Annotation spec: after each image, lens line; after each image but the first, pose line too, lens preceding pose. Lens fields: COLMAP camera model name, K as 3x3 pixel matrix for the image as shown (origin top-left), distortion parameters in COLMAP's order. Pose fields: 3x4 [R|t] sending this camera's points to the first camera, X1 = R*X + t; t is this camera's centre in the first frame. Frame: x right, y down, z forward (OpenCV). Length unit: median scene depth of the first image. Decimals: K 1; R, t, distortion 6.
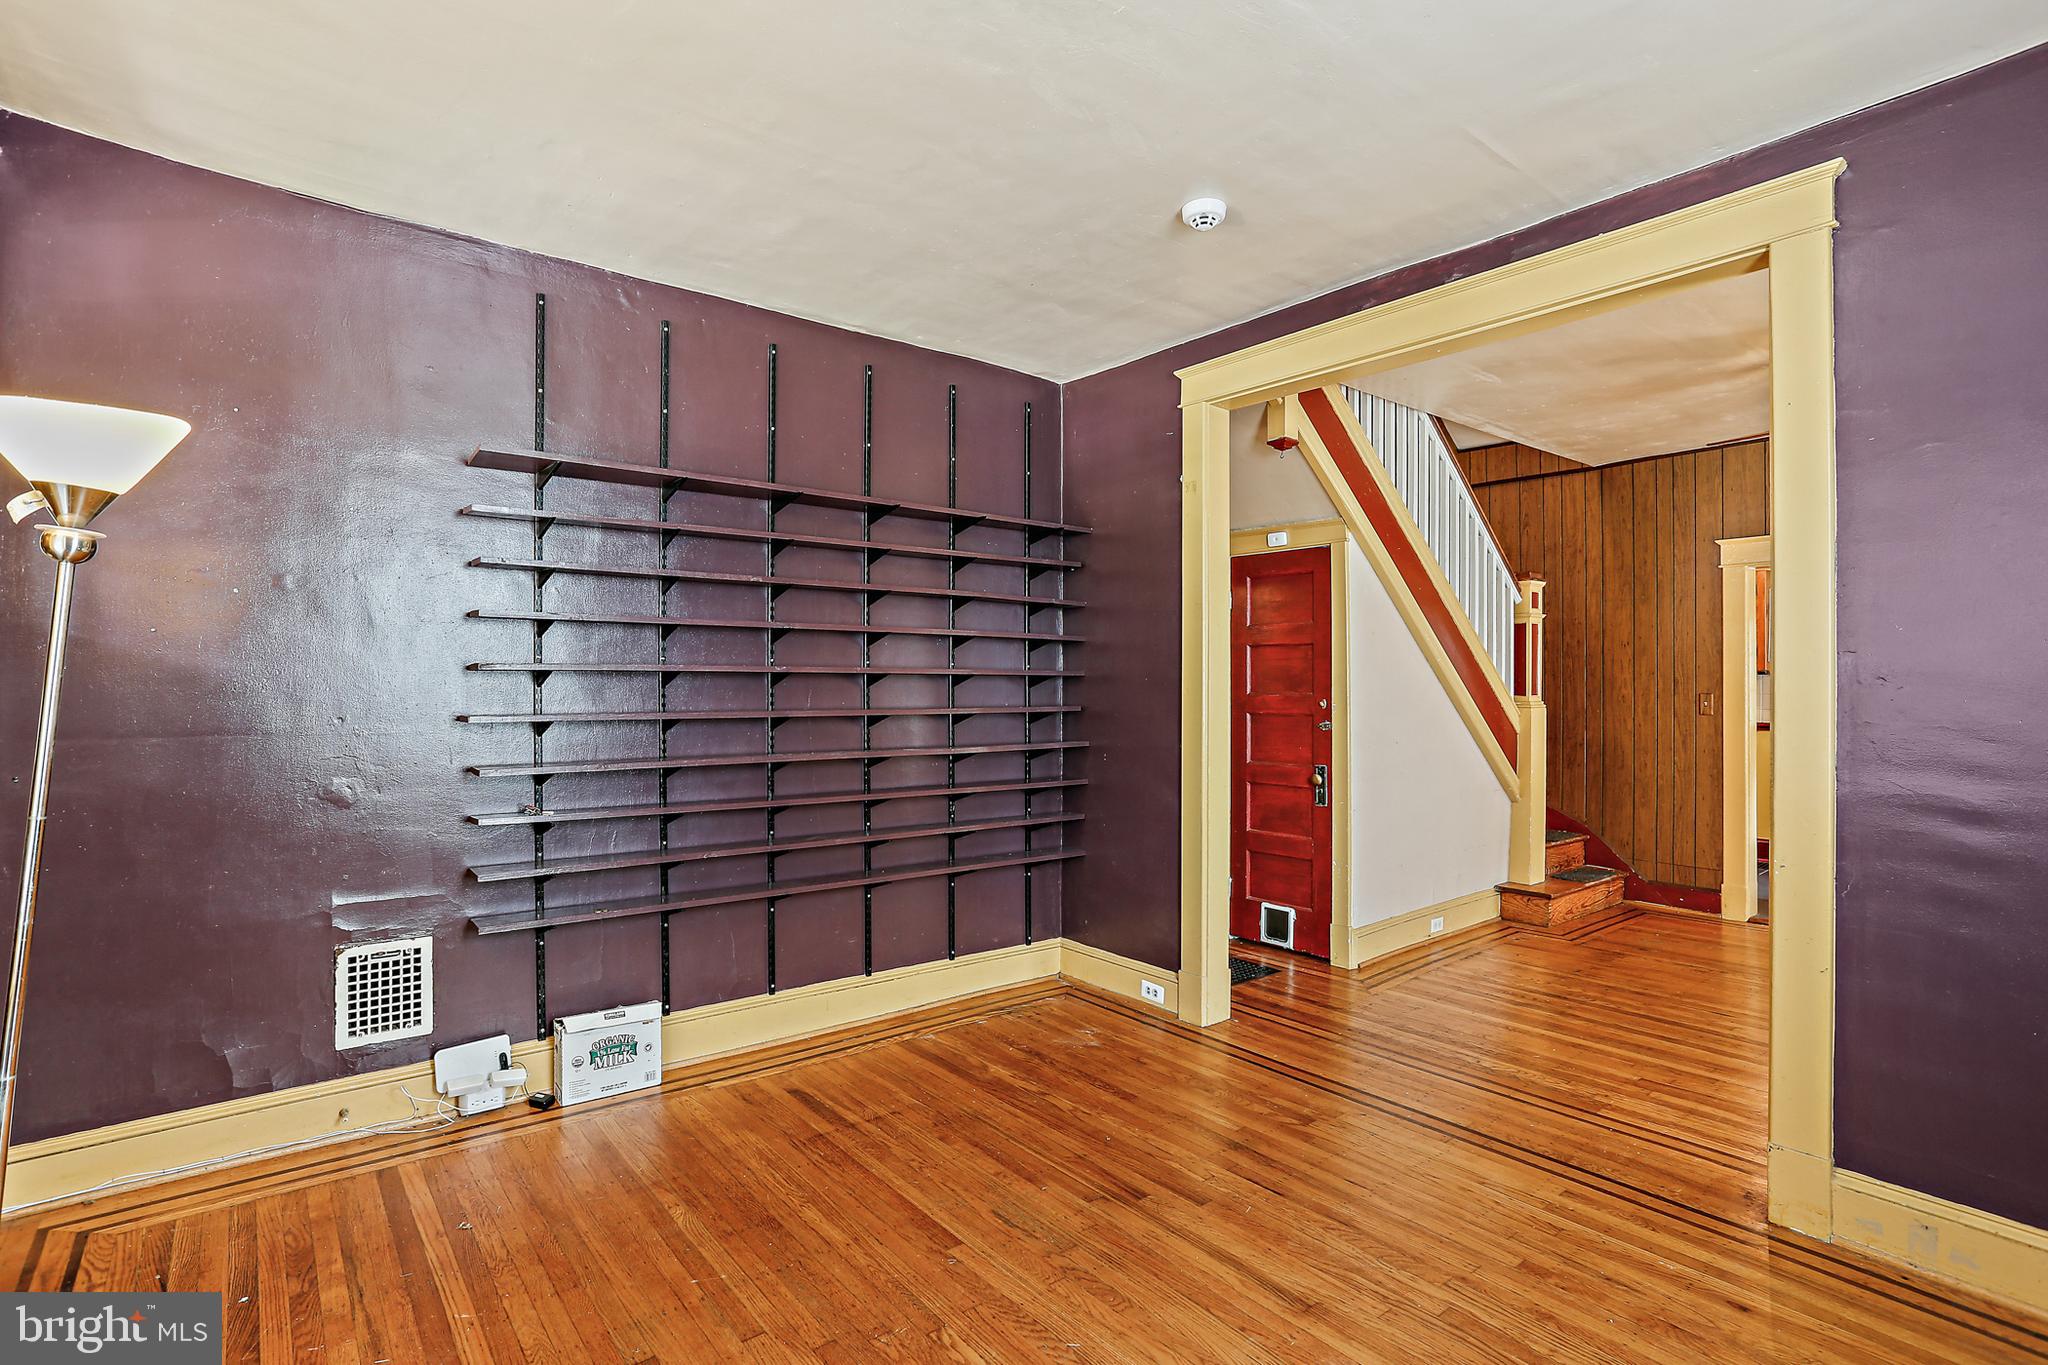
lens RADIAL K [[993.3, 0, 1019.1], [0, 993.3, 682.7], [0, 0, 1]] dist [-0.048984, 0.025836]
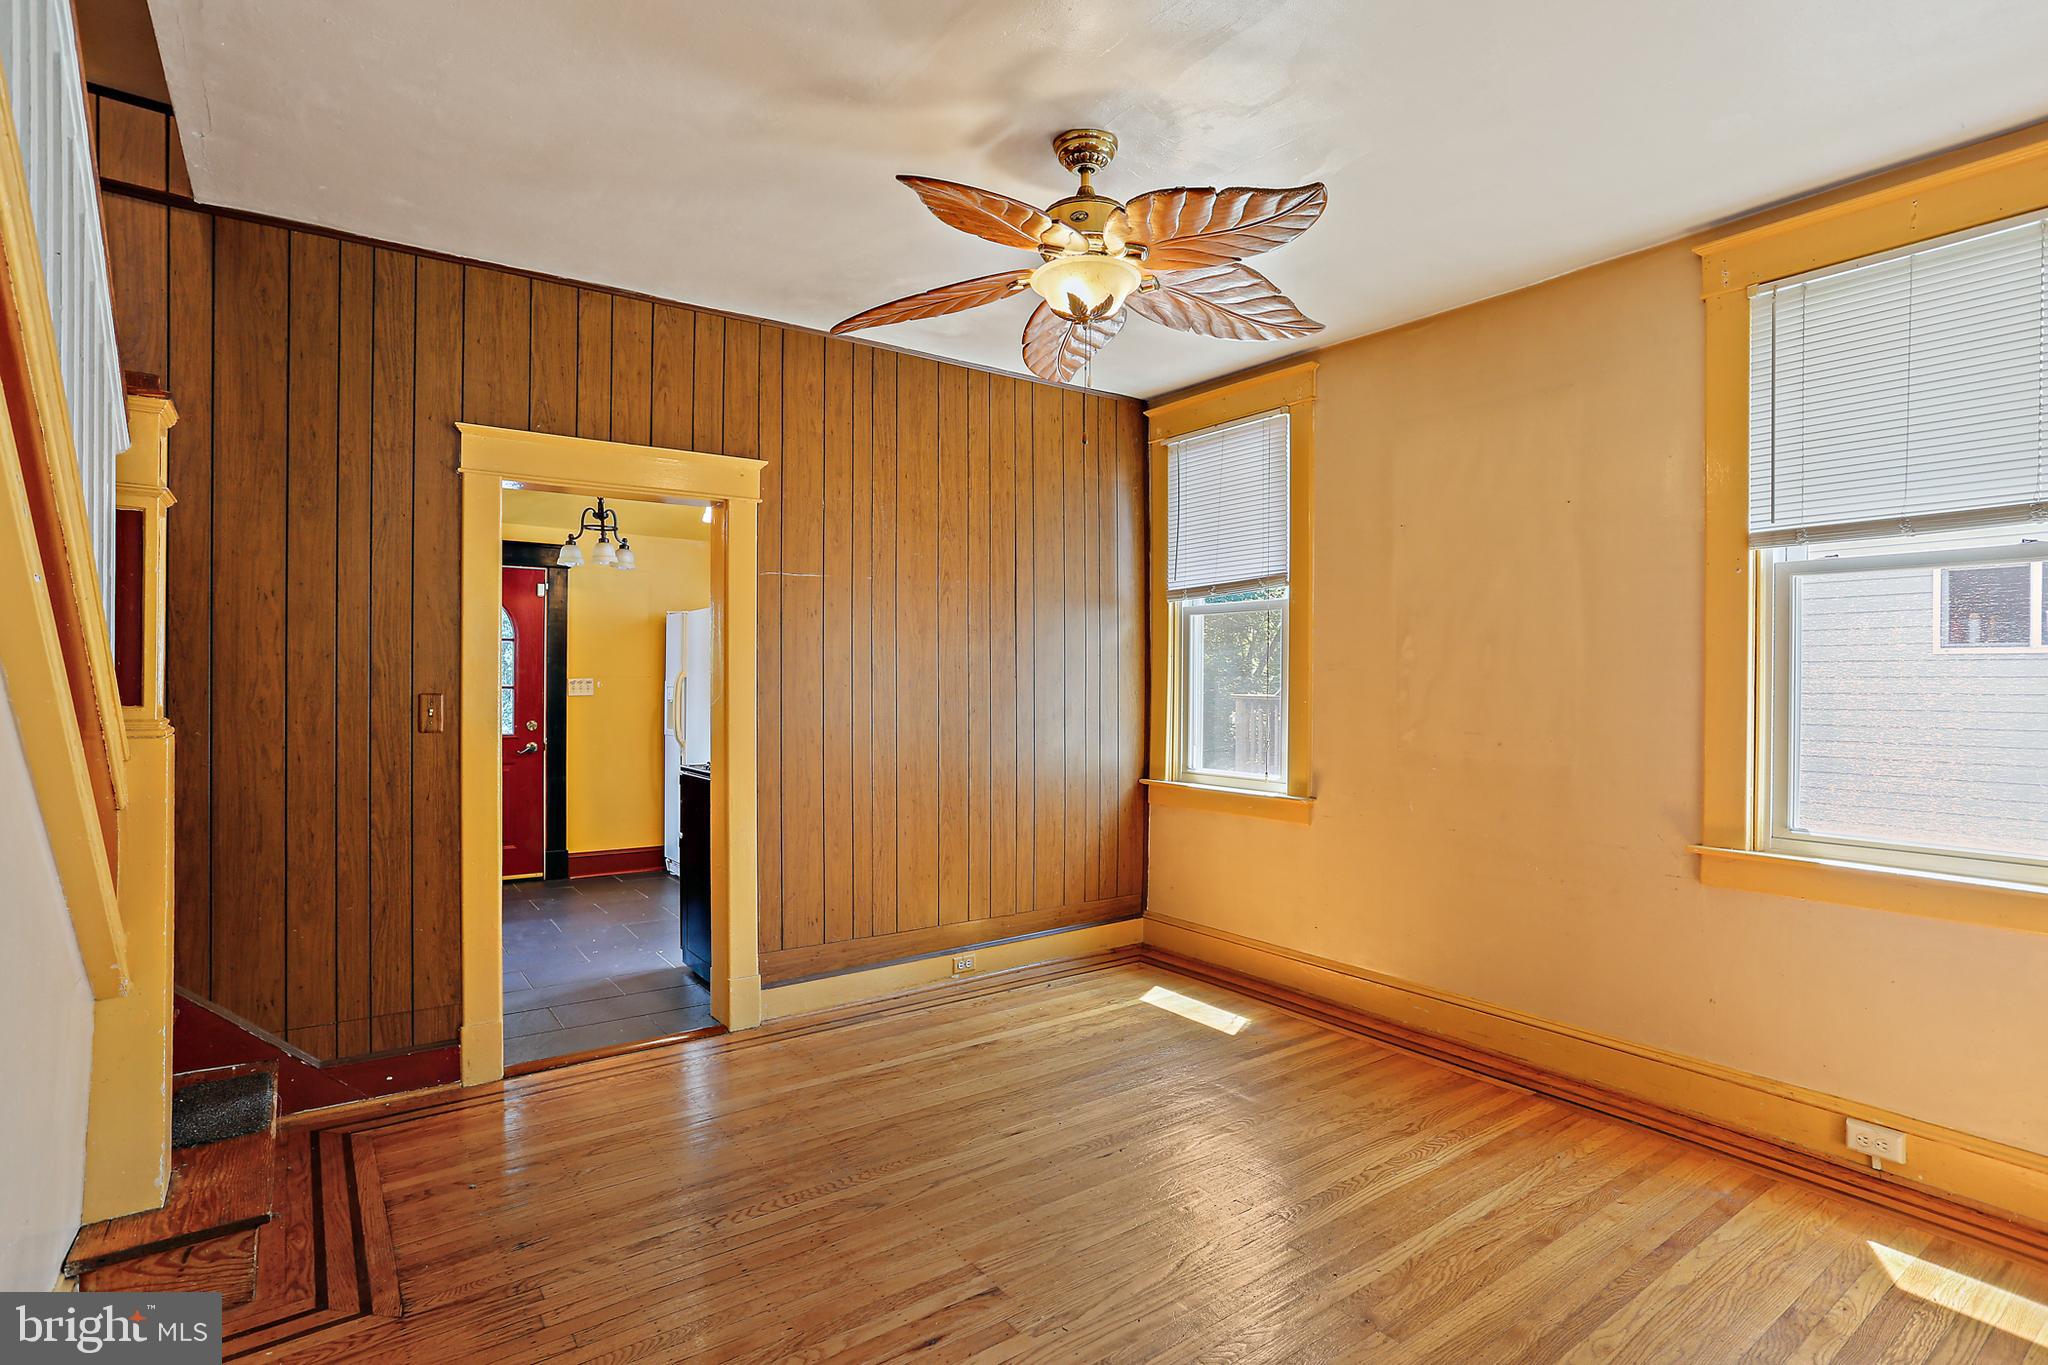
lens RADIAL K [[1014.8, 0, 1022.8], [0, 1014.8, 688.6], [0, 0, 1]] dist [-0.053743, 0.028325]
pose [[0.045206, -0.003012, 0.998973, 0.221325], [-0.006266, 0.999975, 0.003299, 0.005633], [-0.998958, -0.006409, 0.045186, 0.932400]]
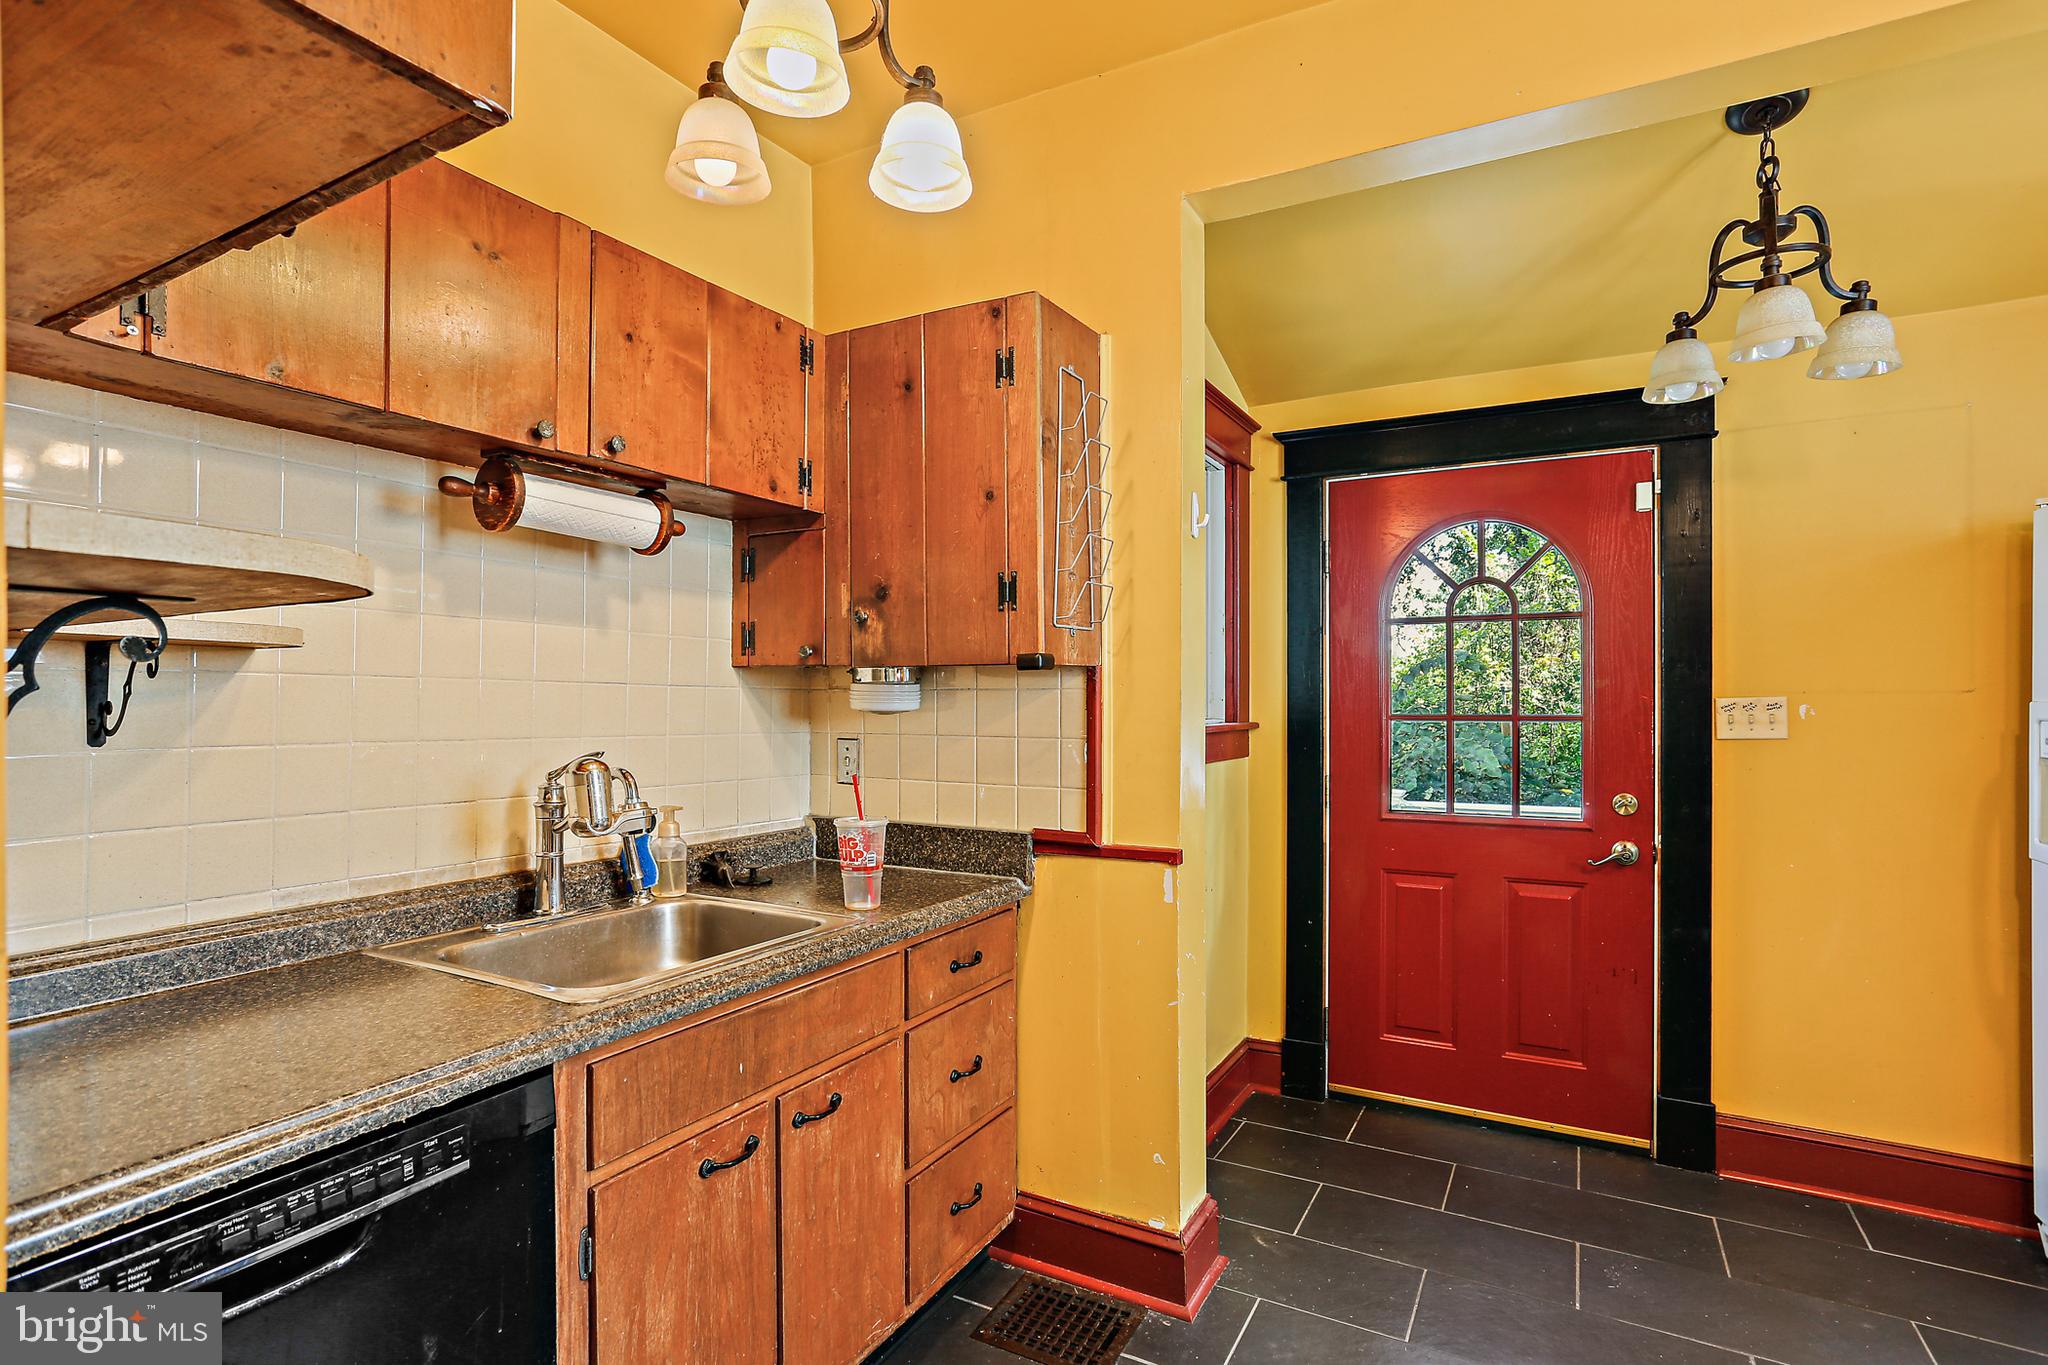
lens RADIAL K [[997.9, 0, 1020.2], [0, 997.9, 683.6], [0, 0, 1]] dist [-0.061141, 0.038533]
pose [[0.927146, 0.005568, 0.374660, 1.175008], [-0.003194, 0.999971, -0.006956, -0.004459], [-0.374688, 0.005253, 0.927136, 1.322984]]
